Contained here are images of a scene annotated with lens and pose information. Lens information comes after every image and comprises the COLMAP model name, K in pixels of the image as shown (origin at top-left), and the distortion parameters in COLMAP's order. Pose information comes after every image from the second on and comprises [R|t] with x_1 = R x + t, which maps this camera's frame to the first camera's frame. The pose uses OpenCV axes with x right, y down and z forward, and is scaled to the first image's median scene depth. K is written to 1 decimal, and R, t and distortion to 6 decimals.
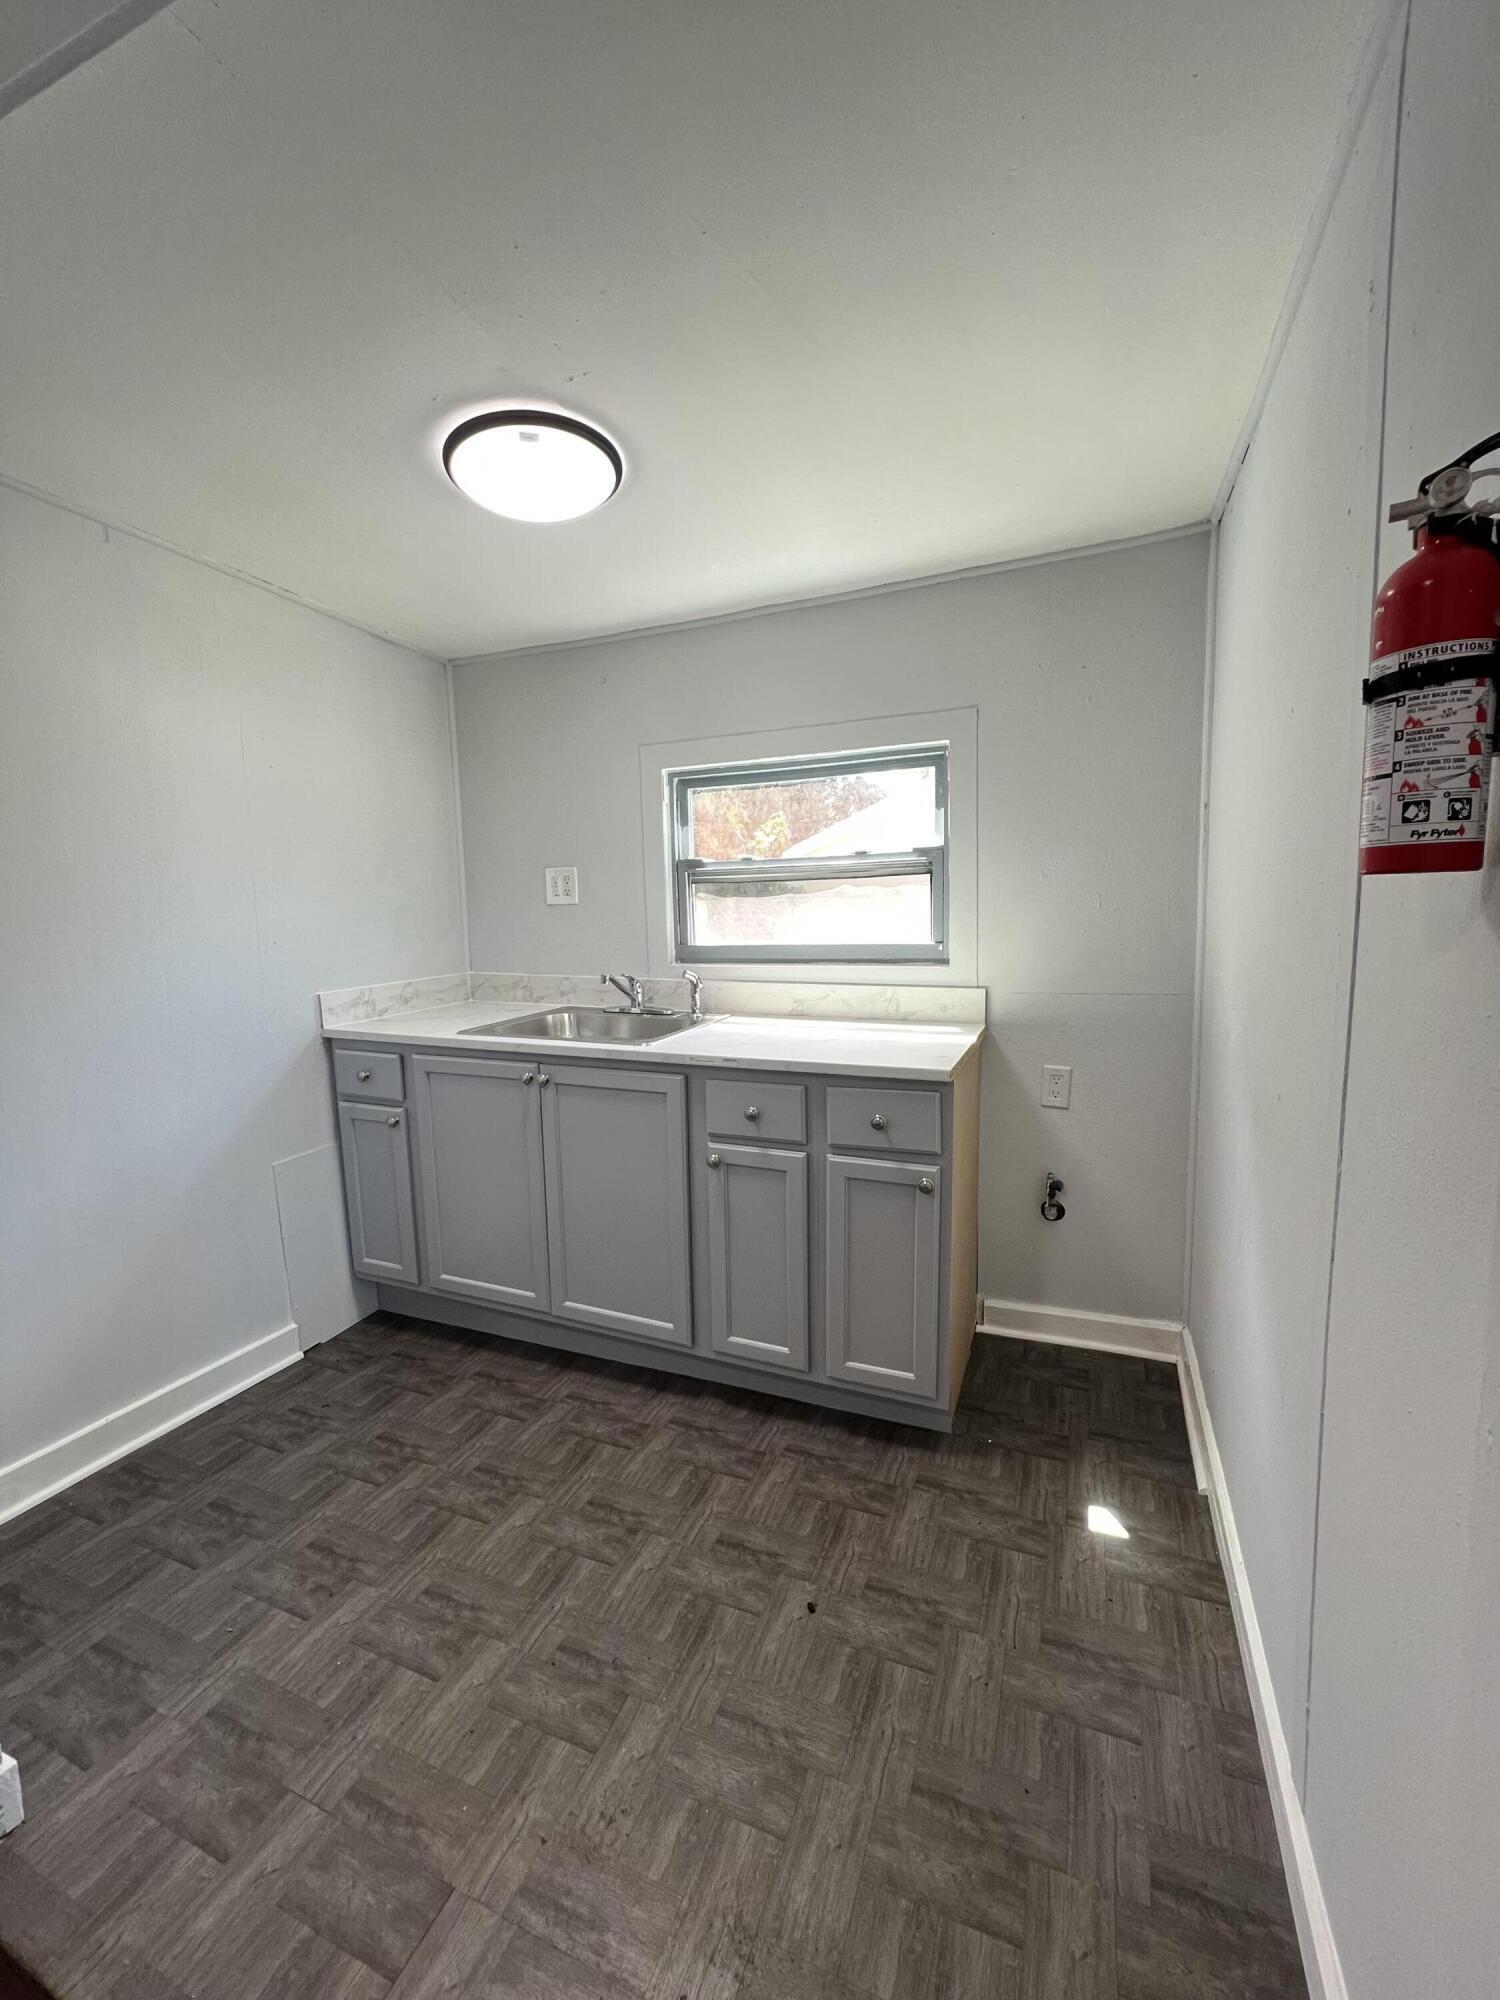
lens RADIAL K [[802.8, 0, 752.5], [0, 802.8, 1000.8], [0, 0, 1]] dist [-0.006331, 0.000370]
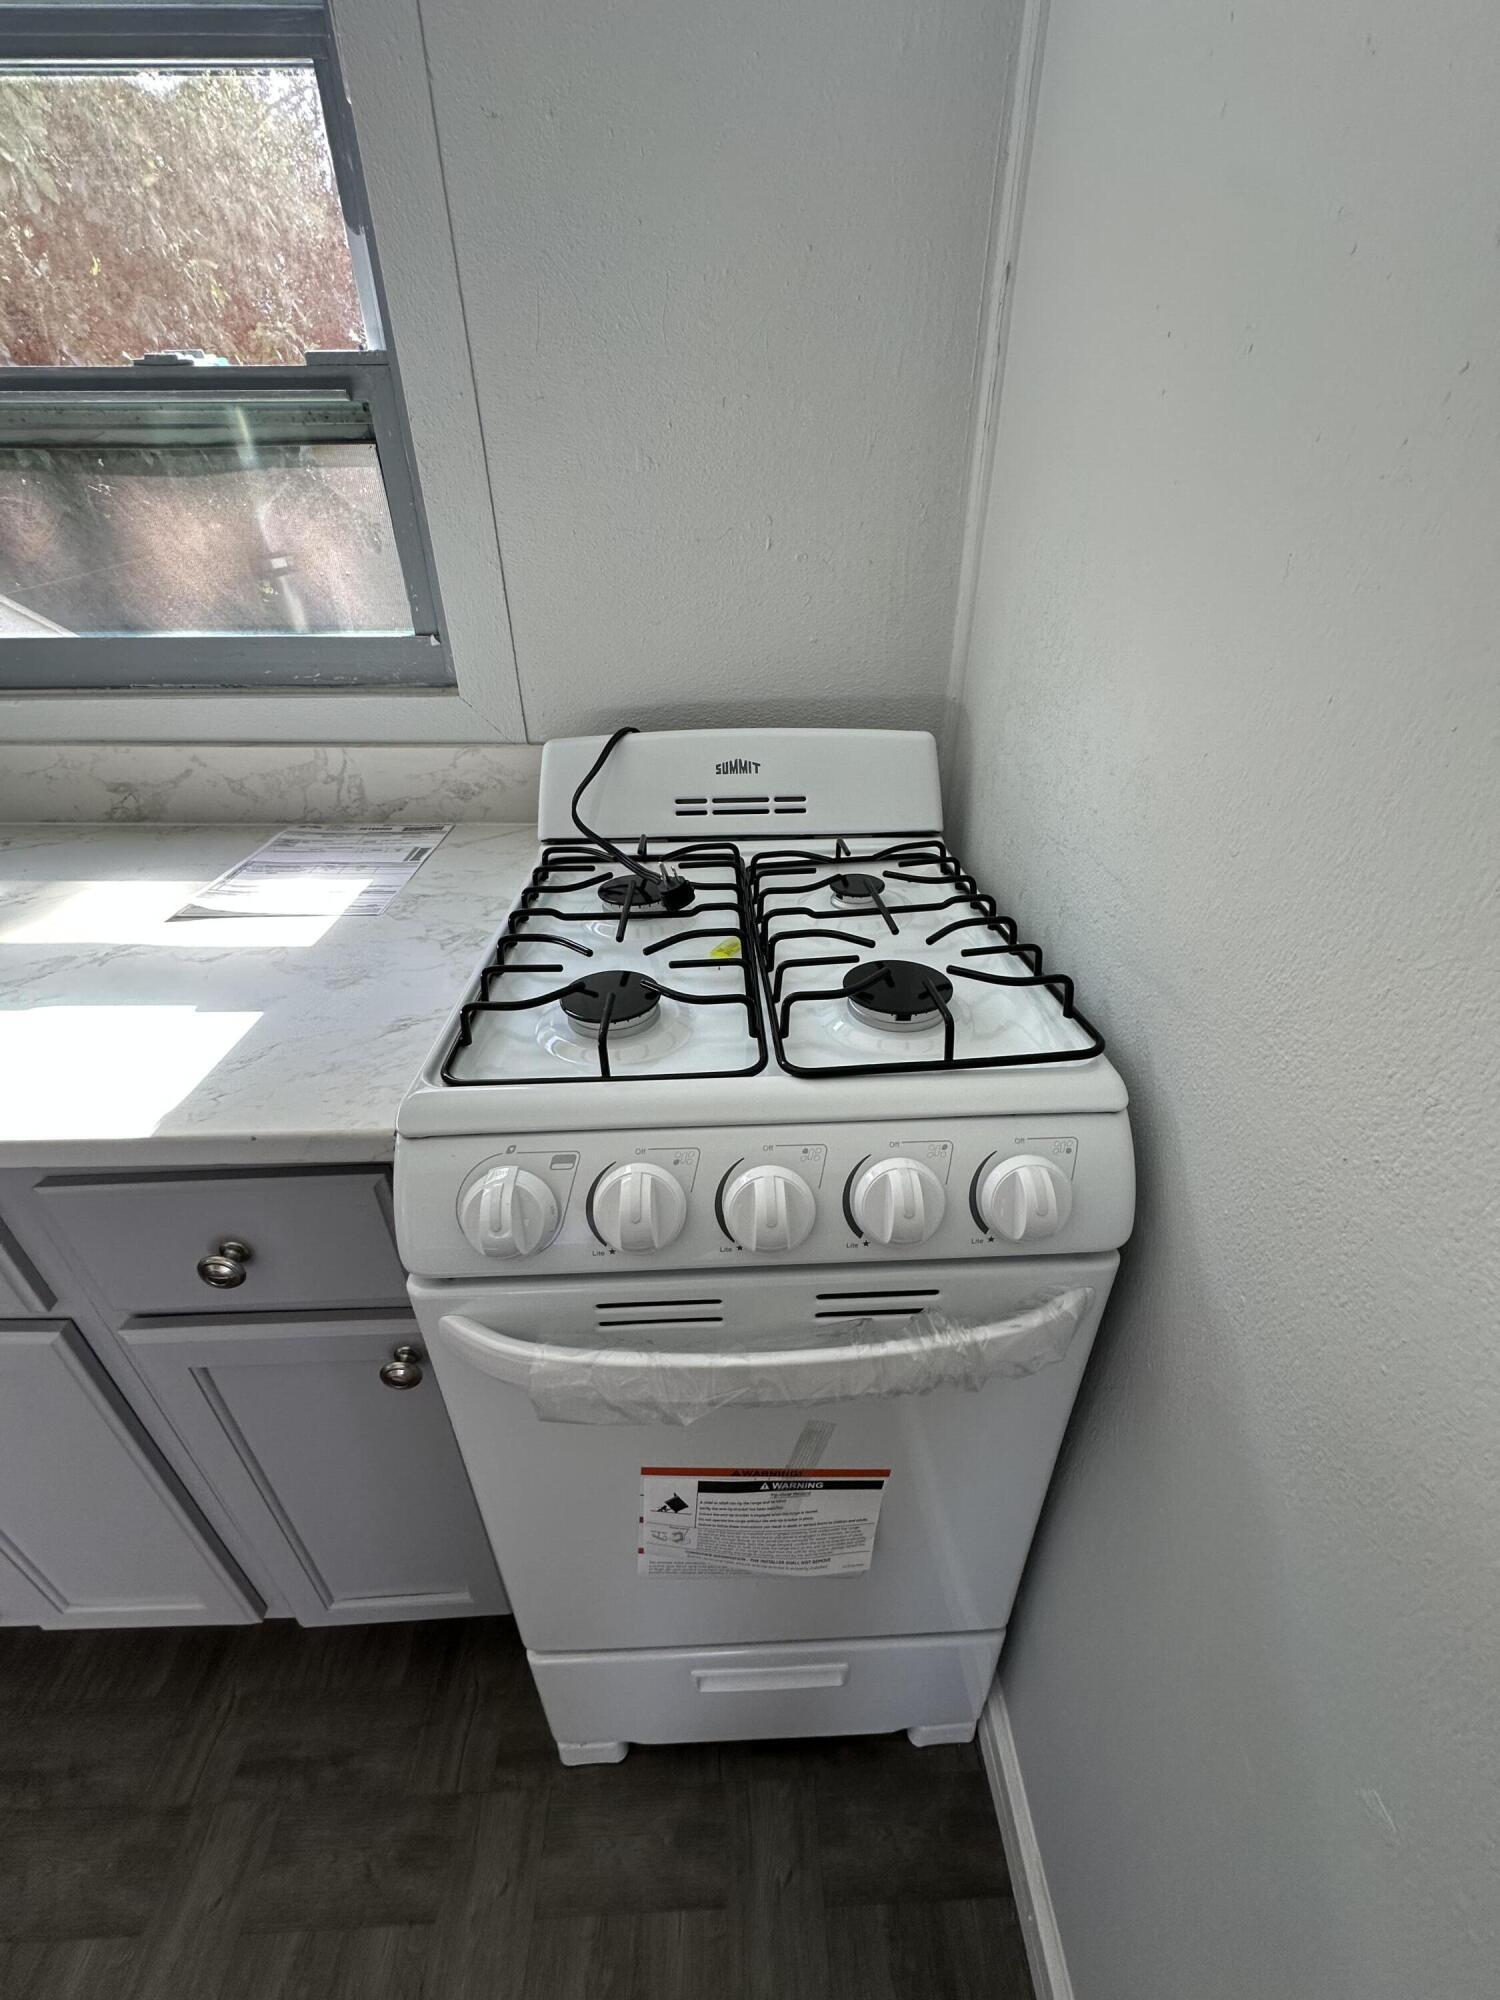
lens RADIAL K [[799.0, 0, 751.7], [0, 799.0, 994.0], [0, 0, 1]] dist [-0.002406, -0.000632]
pose [[0.911990, -0.192009, 0.362502, 0.198213], [0.026651, 0.909558, 0.414722, -0.070090], [-0.409347, -0.368561, 0.834624, 0.498273]]
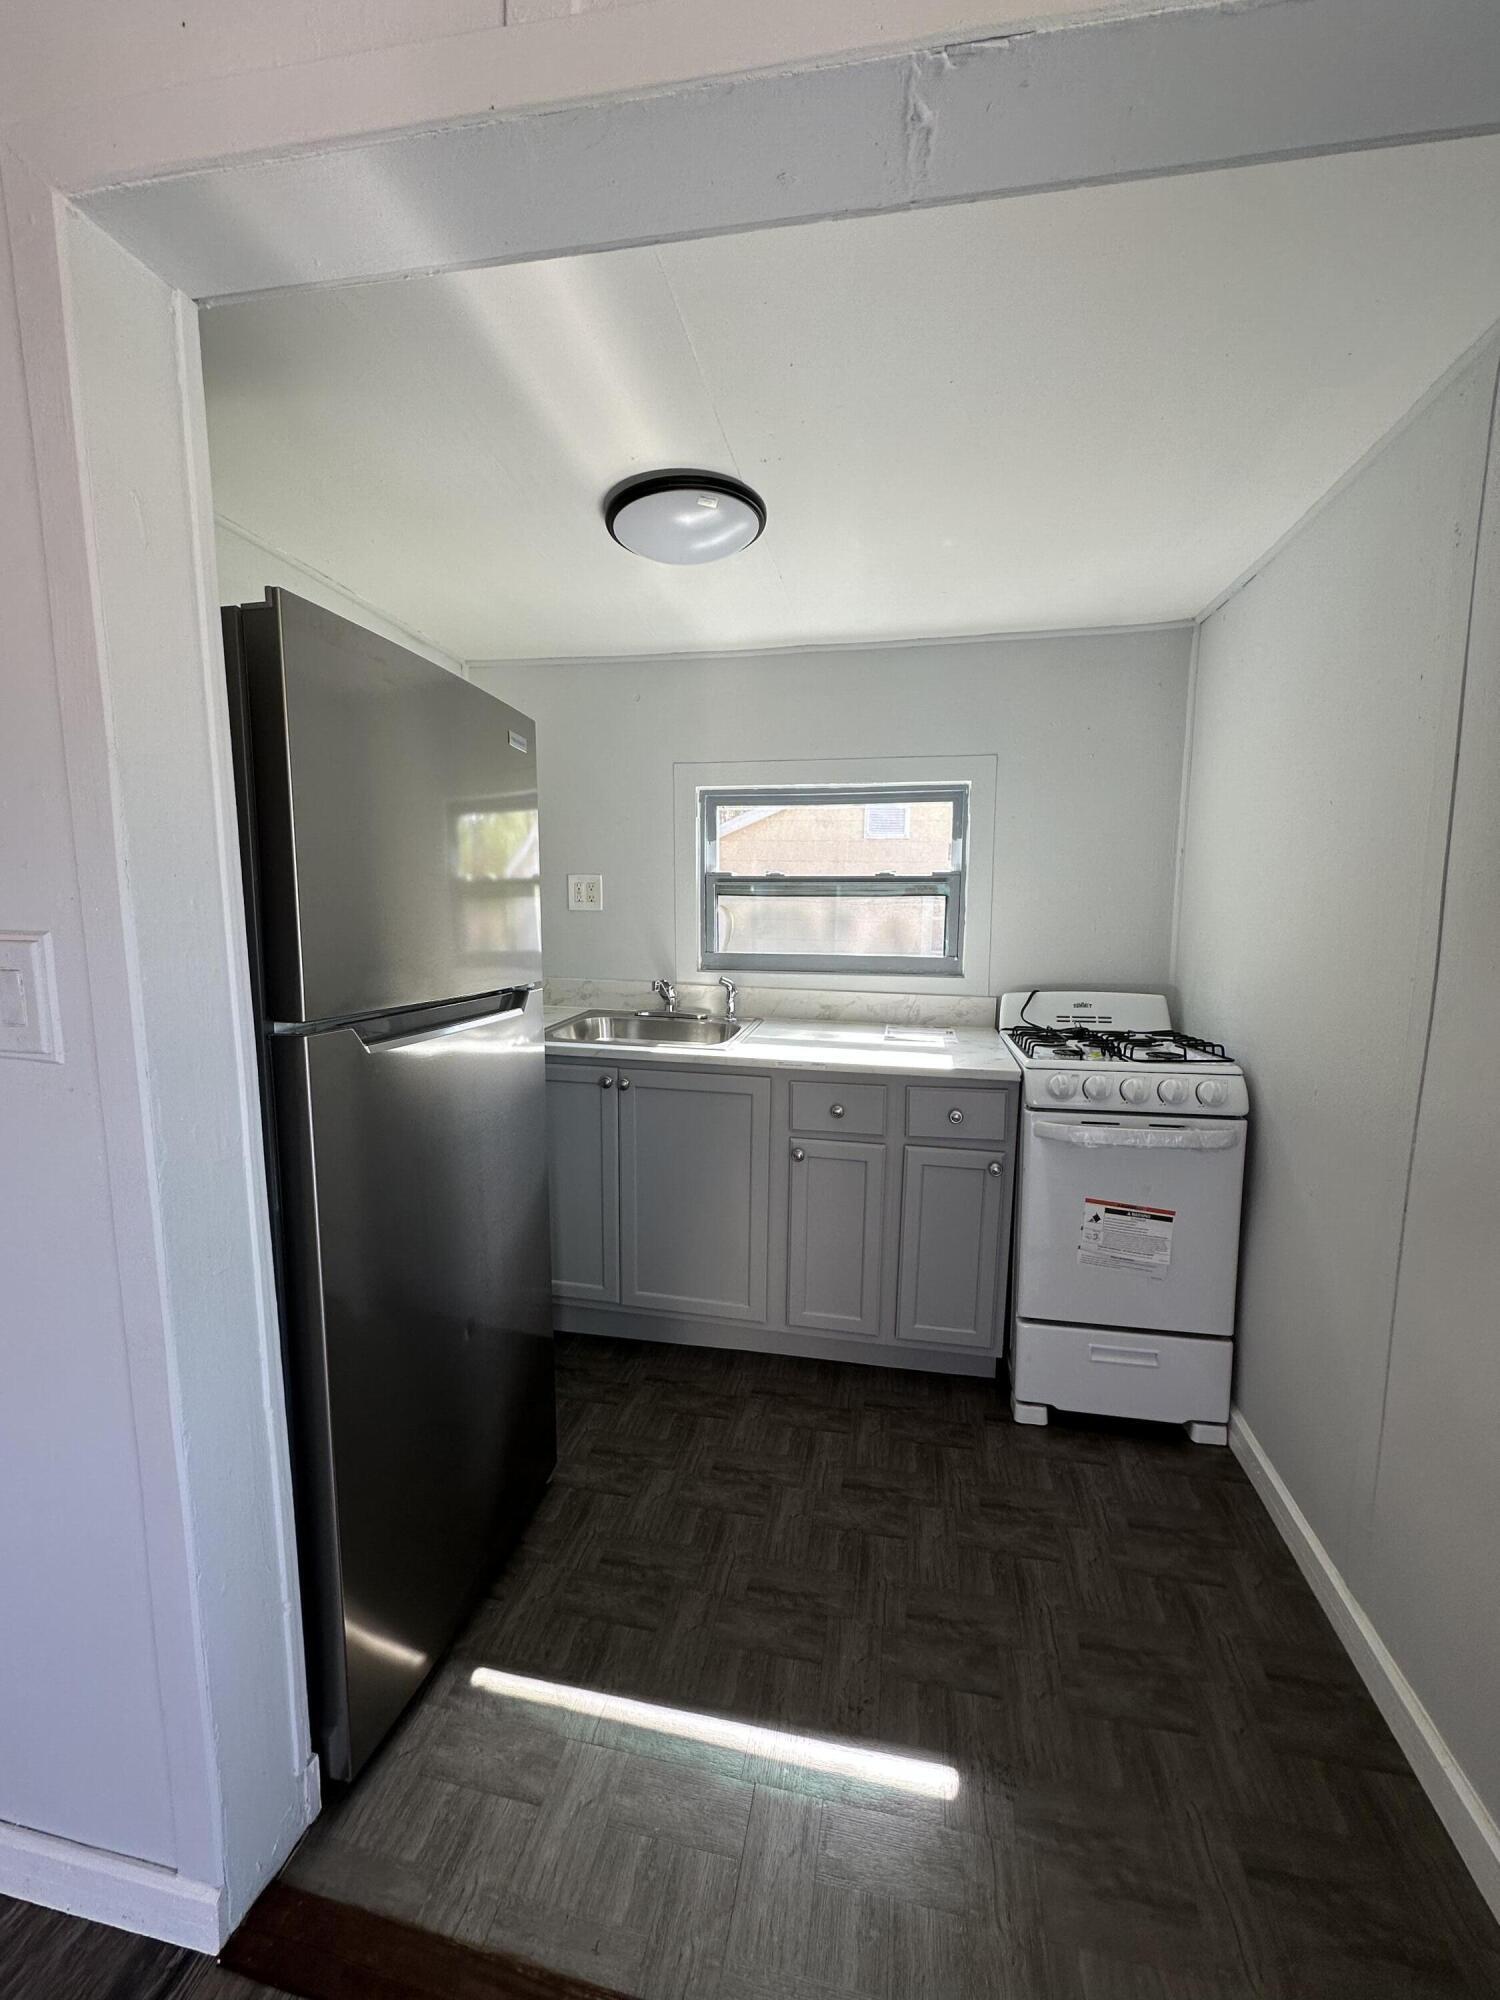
lens RADIAL K [[799.0, 0, 755.4], [0, 799.0, 1000.0], [0, 0, 1]] dist [-0.002406, -0.000632]
pose [[0.979856, 0.003147, 0.199682, -0.271197], [-0.005938, 0.999893, 0.013380, -0.024171], [-0.199618, -0.014296, 0.979769, -0.058779]]
